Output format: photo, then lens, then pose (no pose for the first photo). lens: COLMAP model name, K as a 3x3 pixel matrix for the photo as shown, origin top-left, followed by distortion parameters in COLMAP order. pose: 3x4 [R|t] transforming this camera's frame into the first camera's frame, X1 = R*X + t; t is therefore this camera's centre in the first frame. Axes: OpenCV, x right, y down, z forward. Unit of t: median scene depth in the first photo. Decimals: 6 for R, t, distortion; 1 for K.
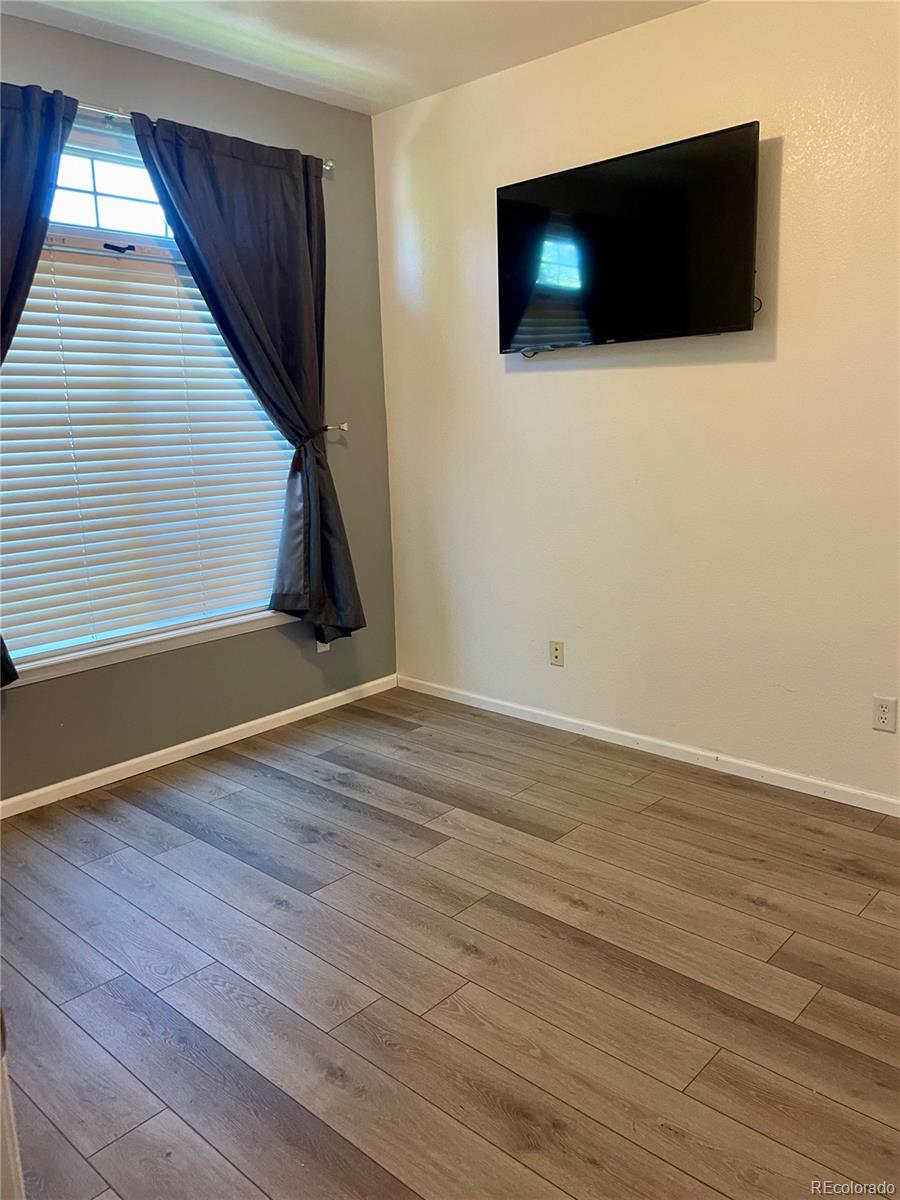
lens RADIAL K [[905.2, 0, 446.7], [0, 905.2, 599.3], [0, 0, 1]] dist [0.095985, -0.122898]
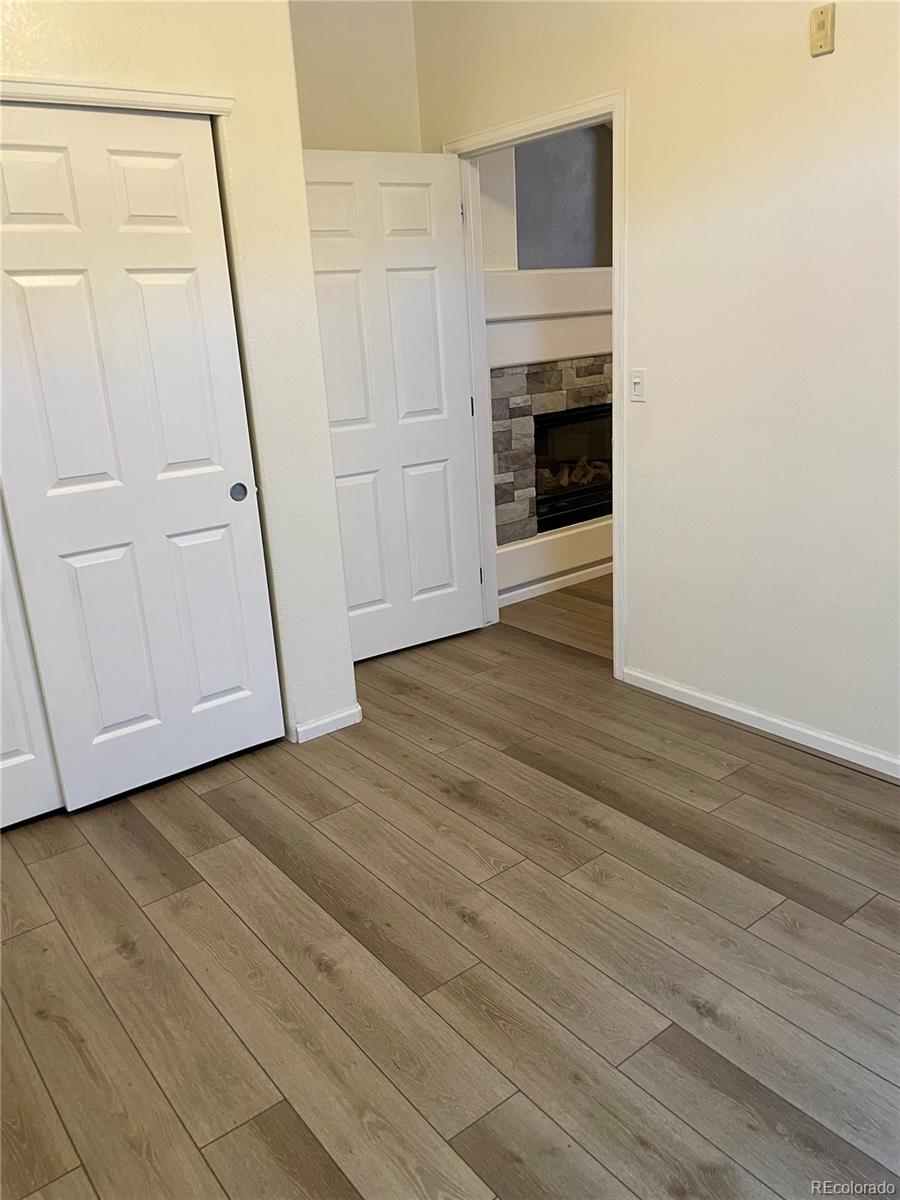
lens RADIAL K [[905.2, 0, 446.7], [0, 905.2, 599.3], [0, 0, 1]] dist [0.095985, -0.122898]
pose [[-0.983478, 0.031820, 0.178211, -0.133543], [0.115457, 0.868477, 0.482097, -0.373247], [-0.139432, 0.494708, -0.857801, 1.693654]]
